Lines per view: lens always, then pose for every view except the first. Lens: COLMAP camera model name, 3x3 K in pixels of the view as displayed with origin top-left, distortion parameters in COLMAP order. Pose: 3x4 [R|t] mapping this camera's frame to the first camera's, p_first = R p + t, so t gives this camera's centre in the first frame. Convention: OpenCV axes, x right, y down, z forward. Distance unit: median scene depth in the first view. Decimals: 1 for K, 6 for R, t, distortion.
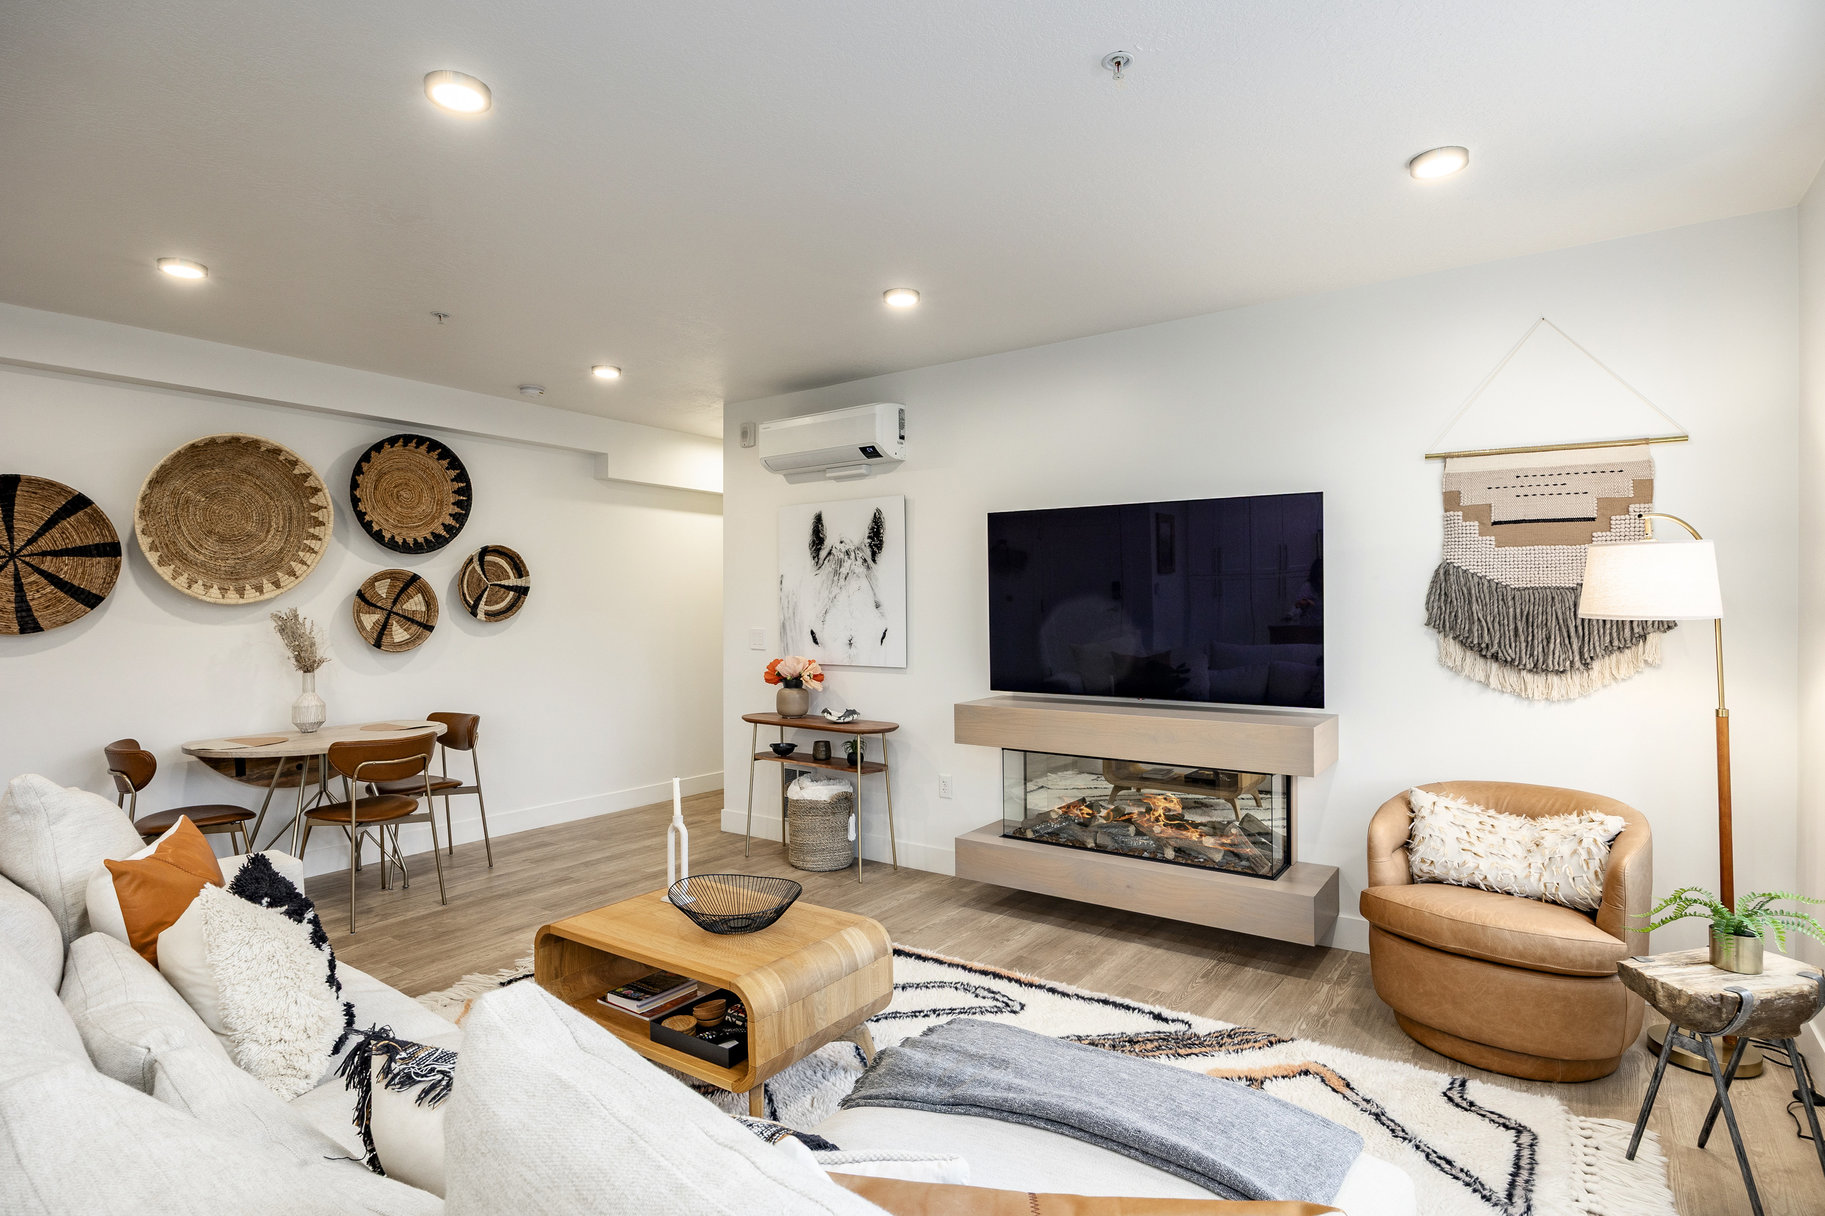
lens RADIAL K [[925.0, 0, 902.7], [0, 925.0, 612.6], [0, 0, 1]] dist [-0.008691, 0.003295]
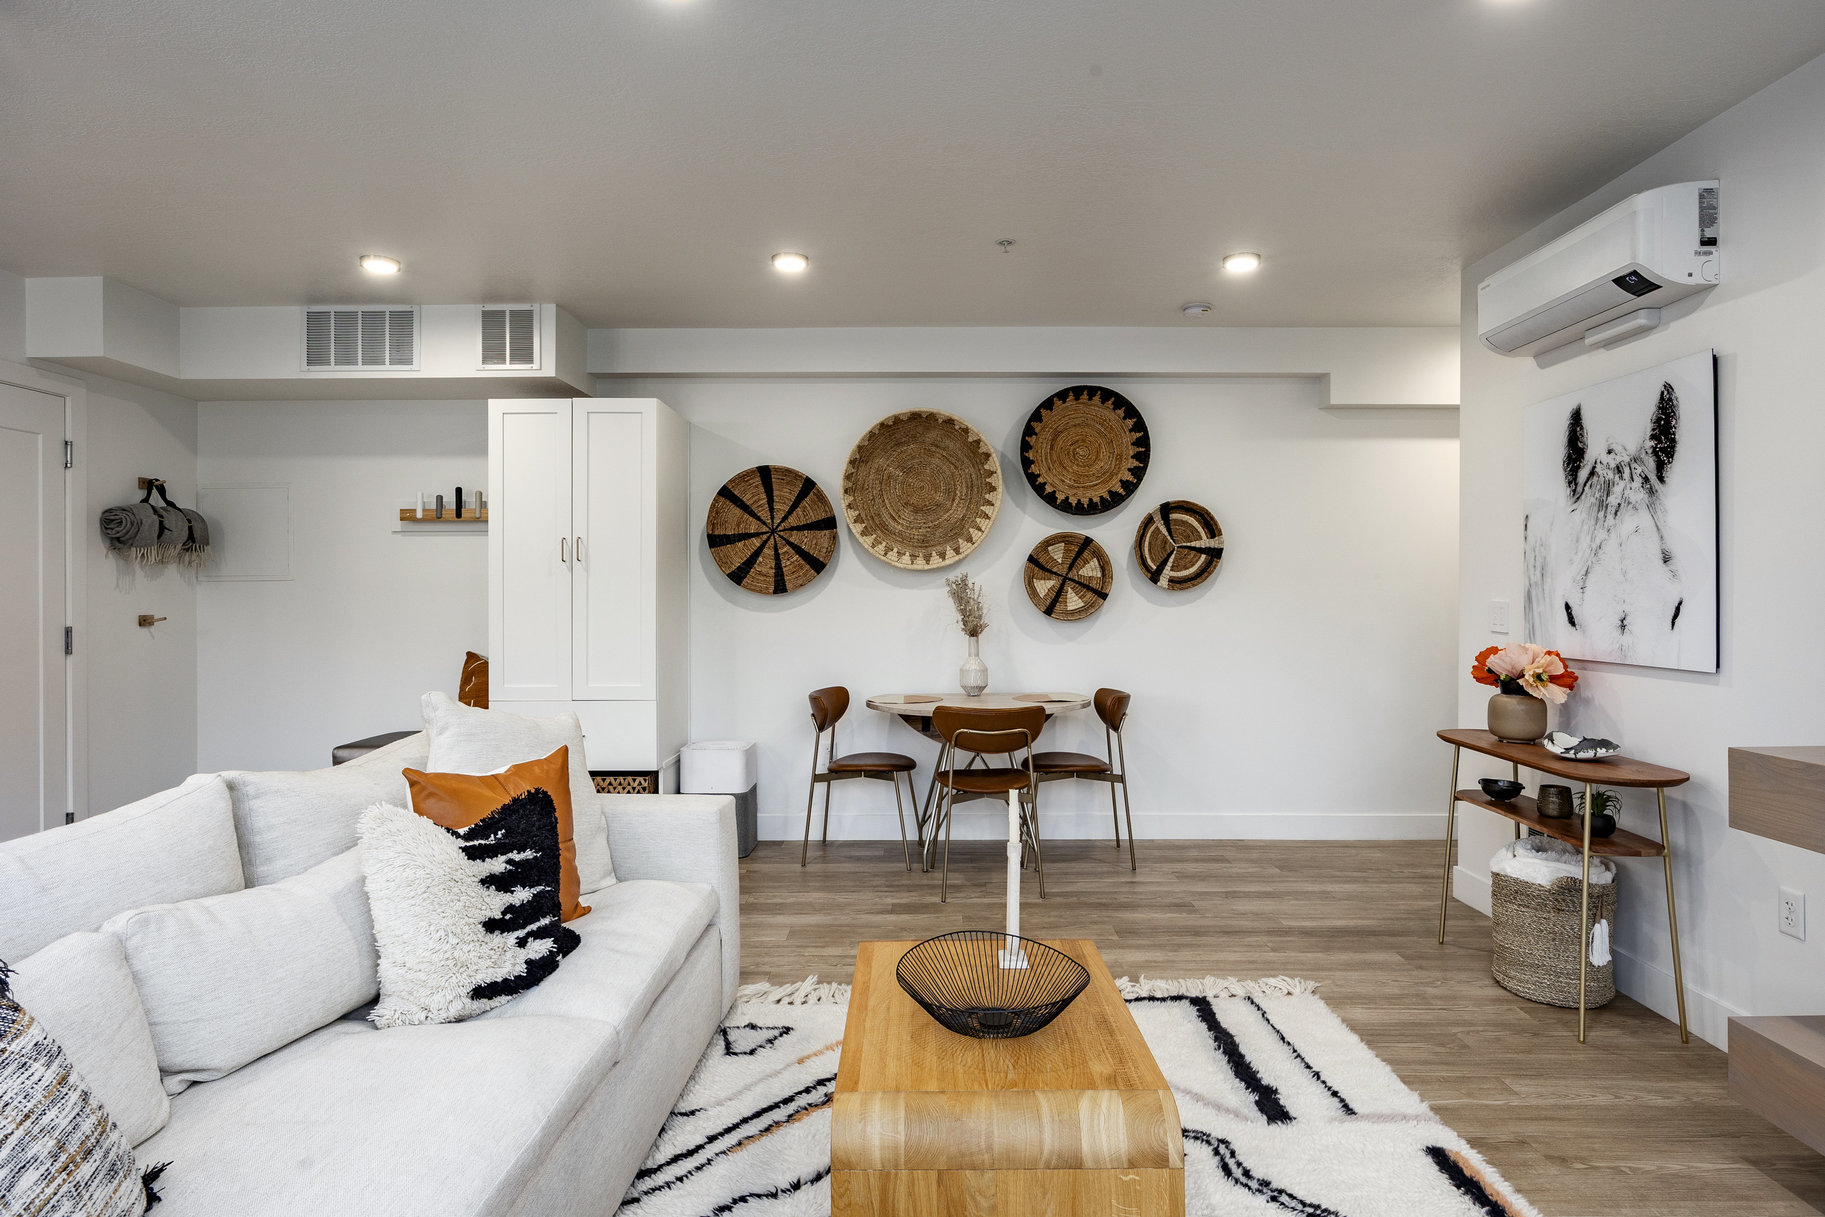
lens RADIAL K [[1005.3, 0, 914.5], [0, 1005.3, 602.6], [0, 0, 1]] dist [-0.014902, 0.000709]
pose [[0.580985, 0.011430, -0.813834, 0.205401], [-0.004803, 0.999932, 0.010616, 0.015341], [0.813900, -0.002259, 0.581001, 0.295469]]
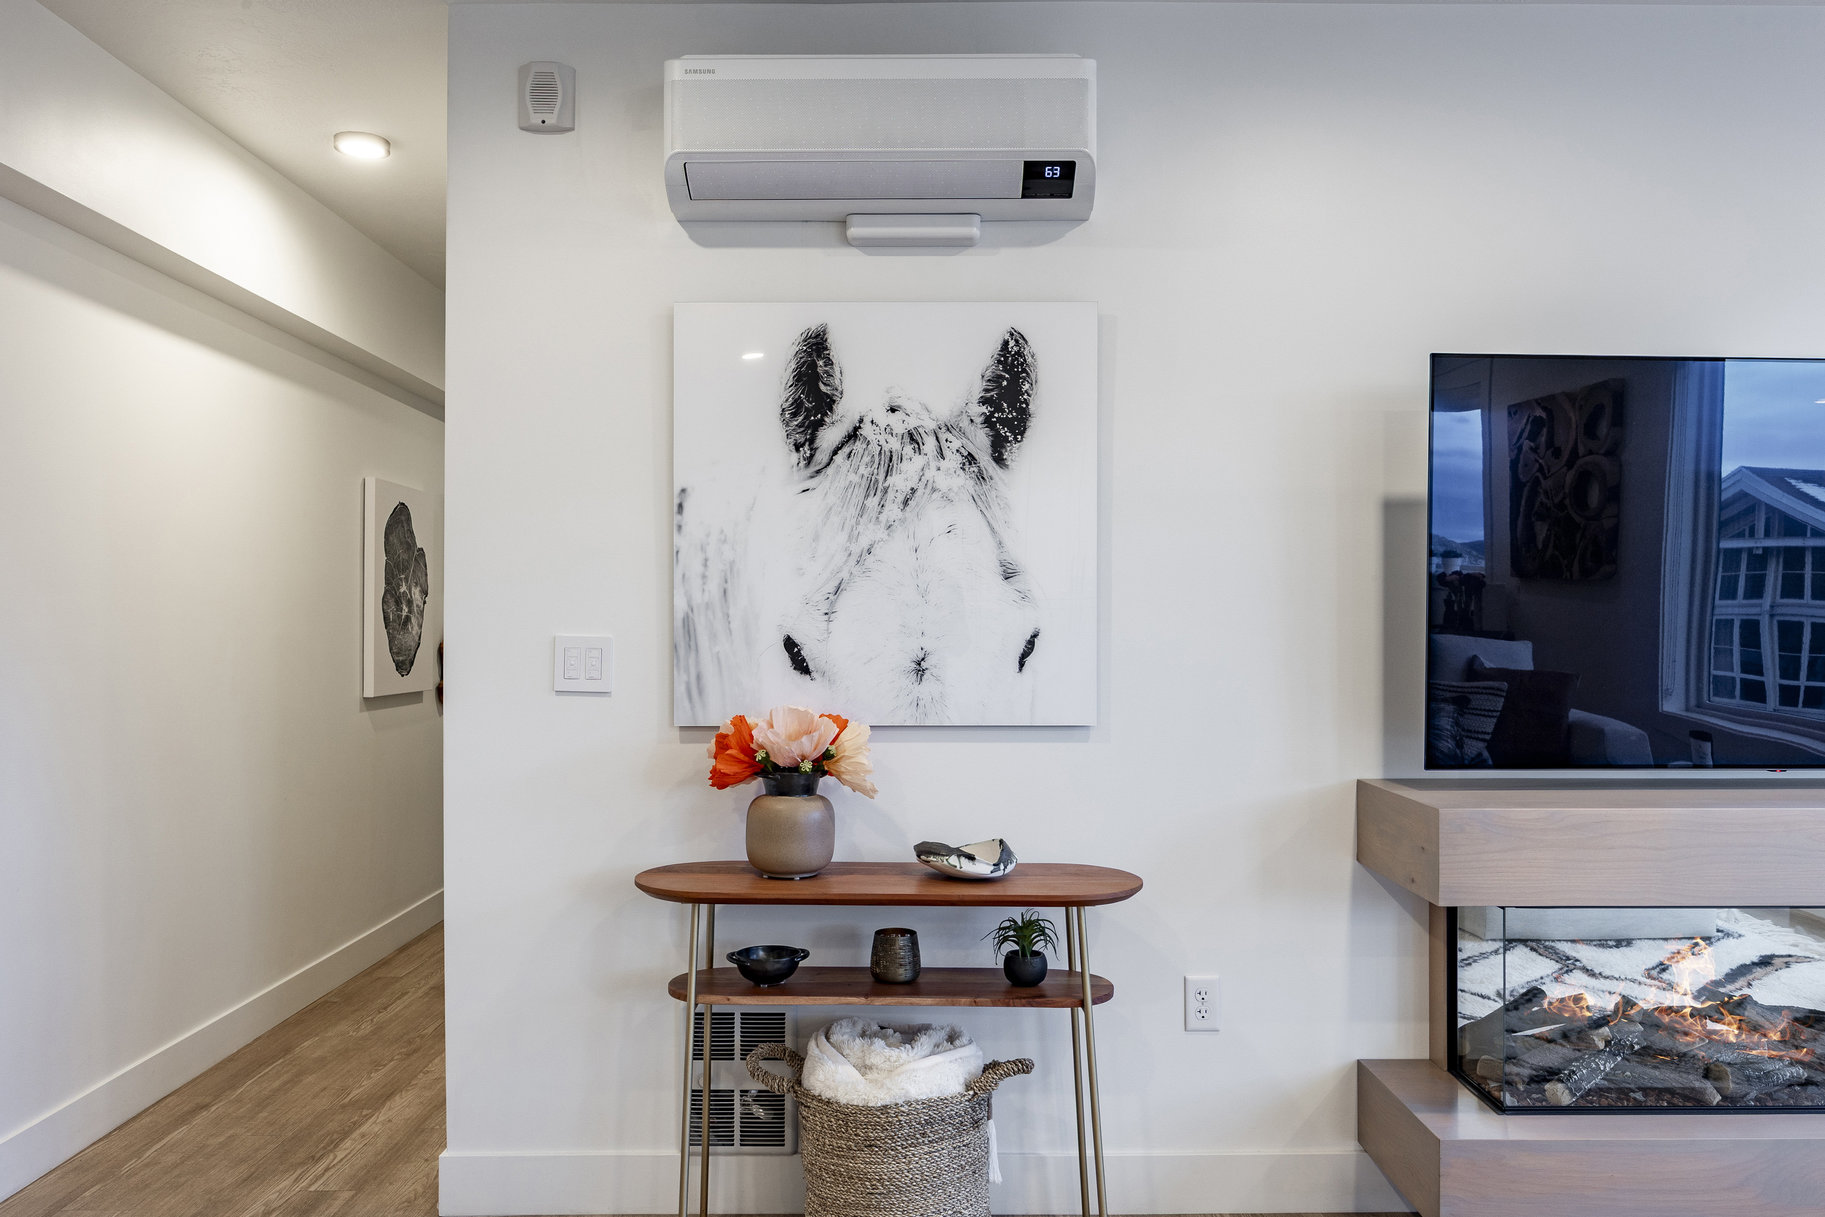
lens RADIAL K [[1349.6, 0, 867.7], [0, 1349.6, 615.2], [0, 0, 1]] dist [-0.001873, -0.000474]
pose [[0.808165, 0.005126, 0.588934, -0.435042], [-0.001082, 0.999973, -0.007220, 0.015330], [-0.588956, 0.005198, 0.808149, 0.586671]]
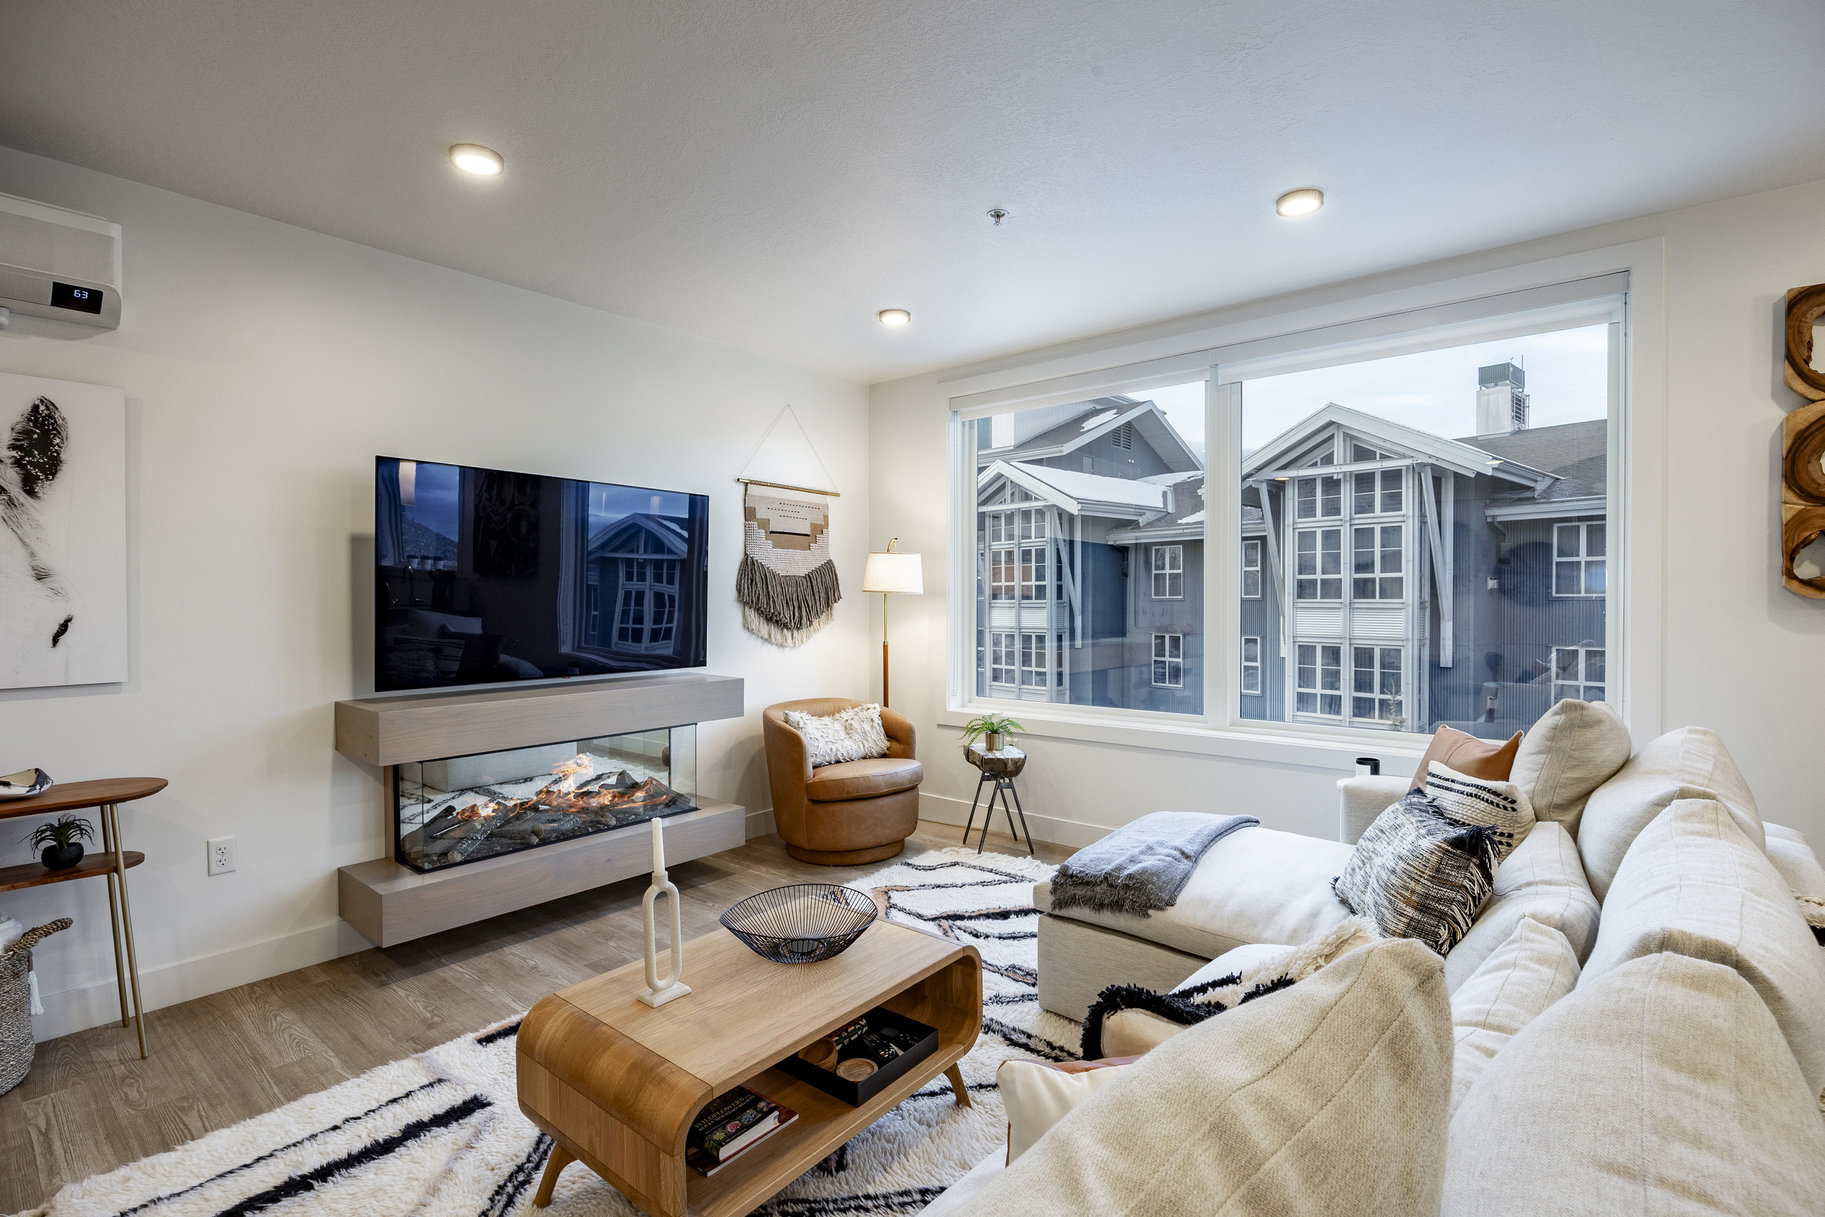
lens RADIAL K [[872.0, 0, 930.4], [0, 872.0, 608.7], [0, 0, 1]] dist [-0.003293, -0.003466]
pose [[0.046280, -0.012238, 0.998854, -0.534778], [0.003807, 0.999920, 0.012075, 0.008186], [-0.998921, 0.003244, 0.046323, 0.467159]]
